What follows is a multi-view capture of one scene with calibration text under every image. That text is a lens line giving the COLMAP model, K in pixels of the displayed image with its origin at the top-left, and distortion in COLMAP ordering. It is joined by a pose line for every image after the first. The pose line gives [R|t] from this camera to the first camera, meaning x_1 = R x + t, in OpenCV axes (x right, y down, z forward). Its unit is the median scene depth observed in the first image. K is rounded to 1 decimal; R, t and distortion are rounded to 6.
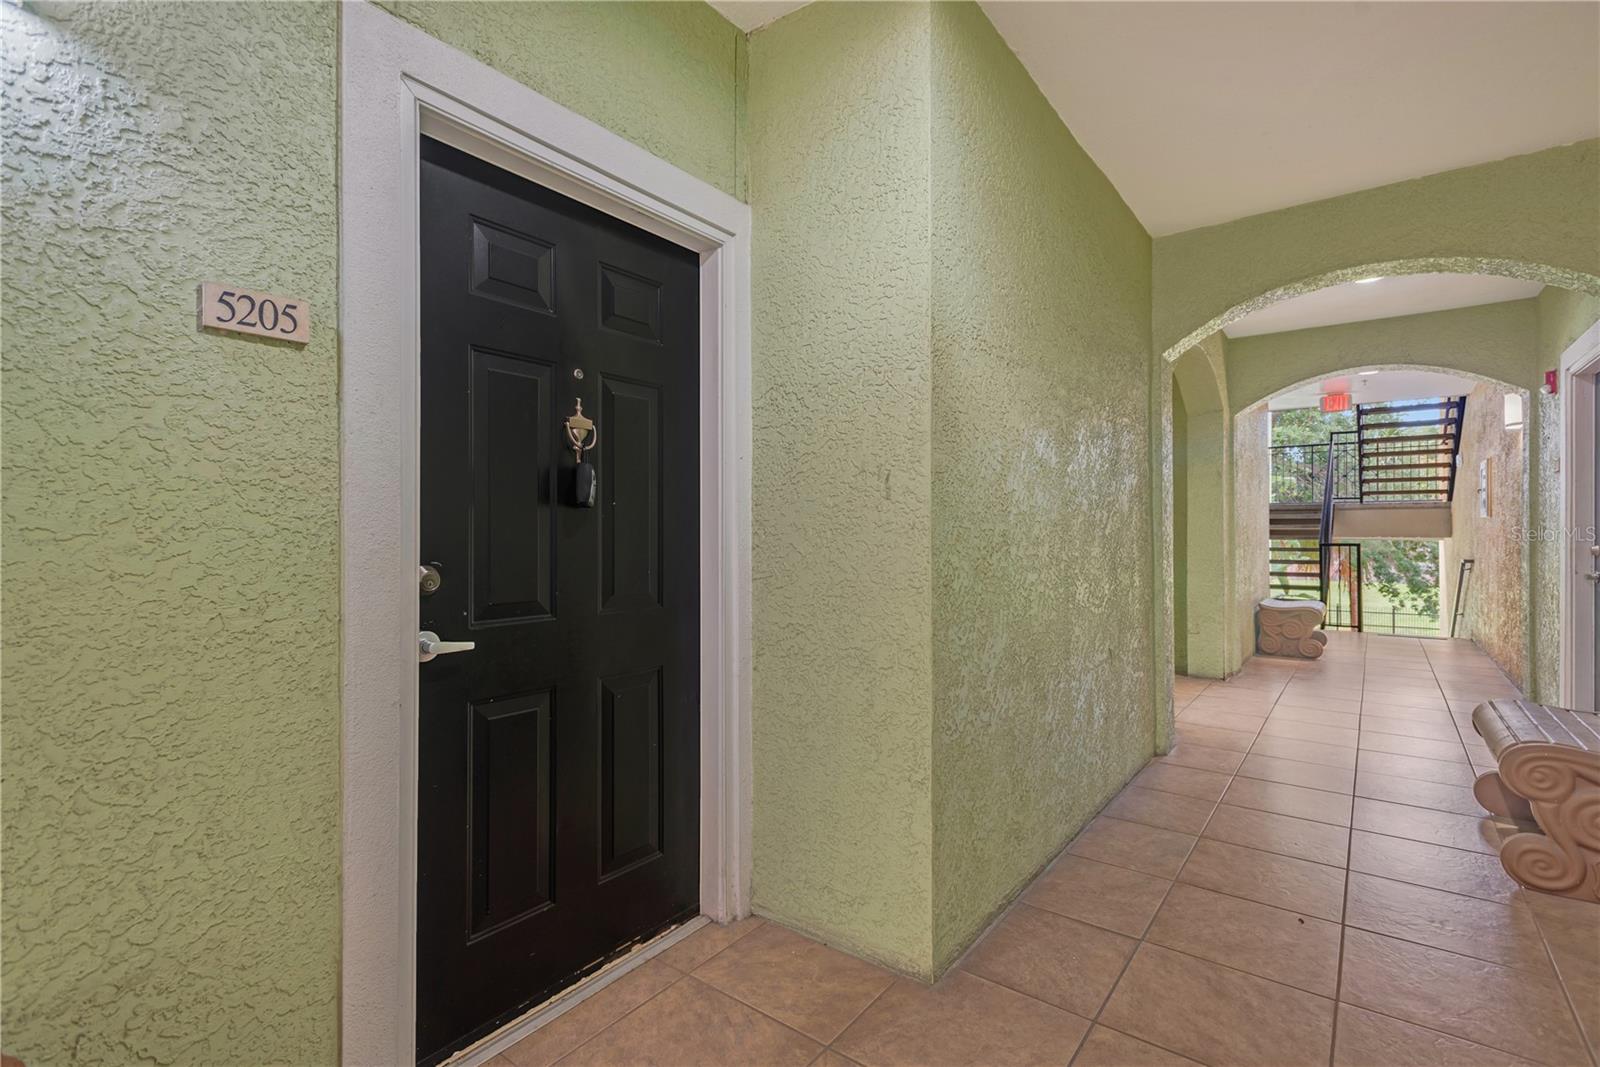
lens RADIAL K [[754.3, 0, 801.9], [0, 754.3, 536.4], [0, 0, 1]] dist [0.005107, -0.001480]
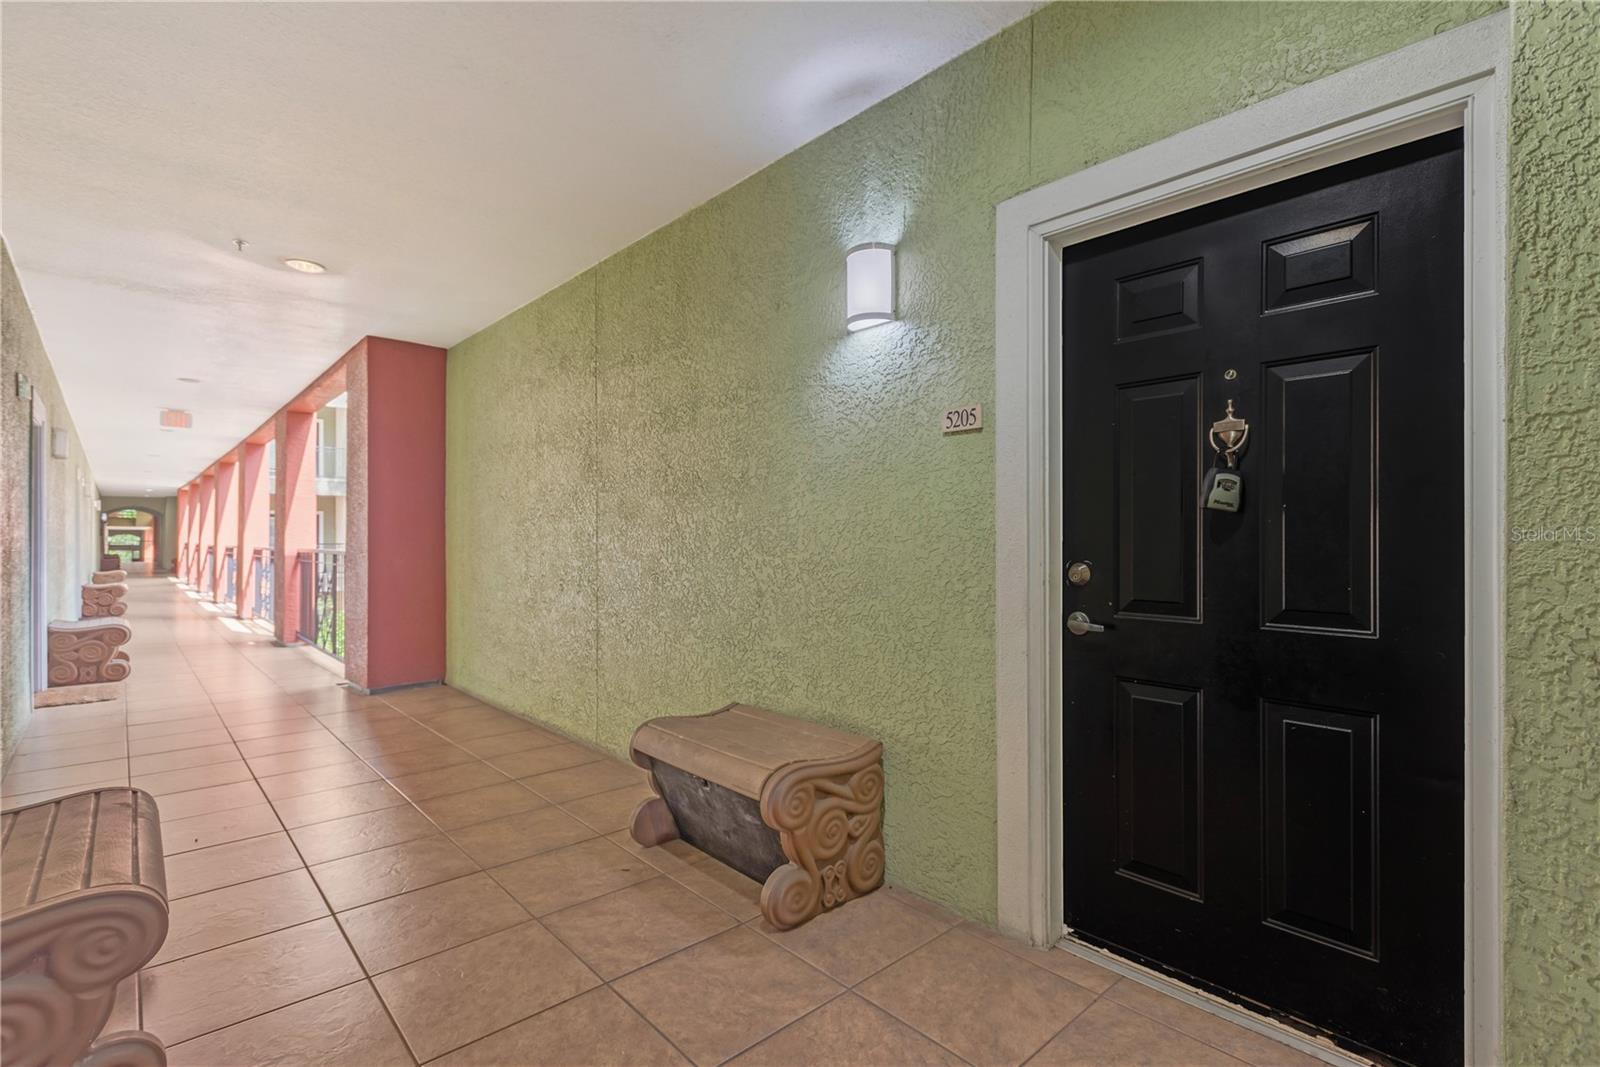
lens RADIAL K [[754.3, 0, 801.9], [0, 754.3, 536.4], [0, 0, 1]] dist [0.005107, -0.001480]
pose [[-0.196171, 0.002962, -0.980565, 1.150633], [-0.002417, 0.999991, 0.003504, -0.014869], [0.980567, 0.003057, -0.196162, 0.981114]]
